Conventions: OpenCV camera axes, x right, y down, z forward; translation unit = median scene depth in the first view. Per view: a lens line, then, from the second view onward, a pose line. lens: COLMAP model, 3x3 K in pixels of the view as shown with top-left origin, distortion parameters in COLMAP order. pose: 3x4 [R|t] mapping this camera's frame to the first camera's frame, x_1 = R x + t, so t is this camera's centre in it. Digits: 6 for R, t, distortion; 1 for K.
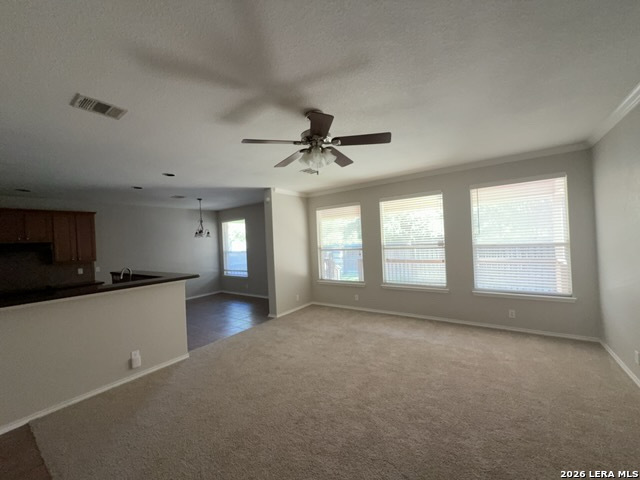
lens RADIAL K [[257.3, 0, 317.0], [0, 257.3, 240.5], [0, 0, 1]] dist [0.000851, -0.000146]
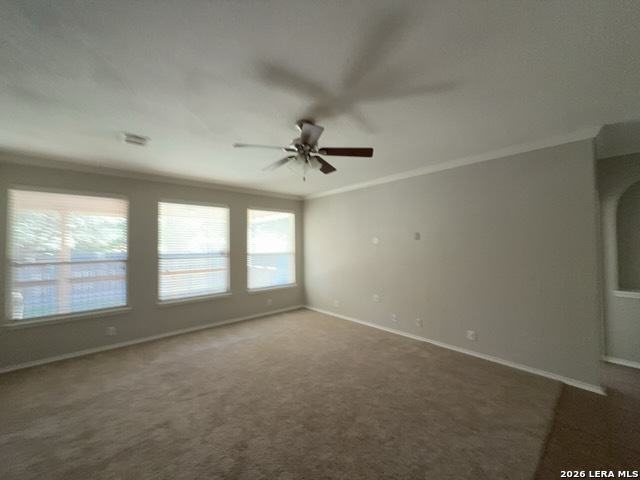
lens RADIAL K [[257.3, 0, 322.9], [0, 257.3, 240.2], [0, 0, 1]] dist [0.000851, -0.000146]
pose [[0.203896, 0.060543, 0.977119, -0.585702], [0.004017, 0.998026, -0.062677, 0.032751], [-0.978984, 0.016704, 0.203250, 0.414781]]
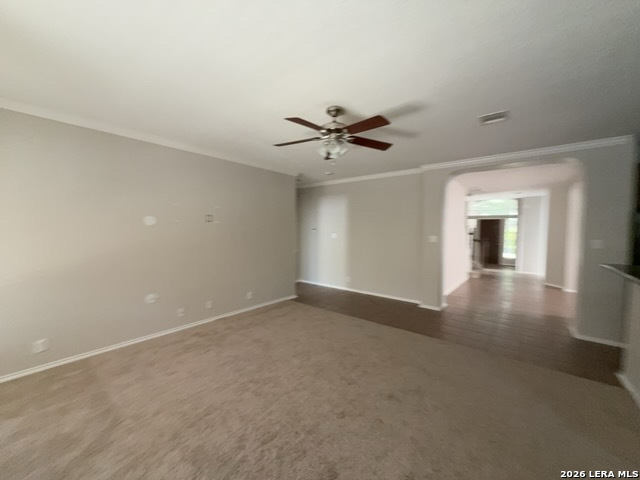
lens RADIAL K [[257.3, 0, 320.1], [0, 257.3, 238.9], [0, 0, 1]] dist [0.000851, -0.000146]
pose [[-0.998561, 0.031411, 0.043456, 0.011549], [0.033623, 0.998125, 0.051148, -0.002329], [-0.041768, 0.052535, -0.997745, 1.244769]]
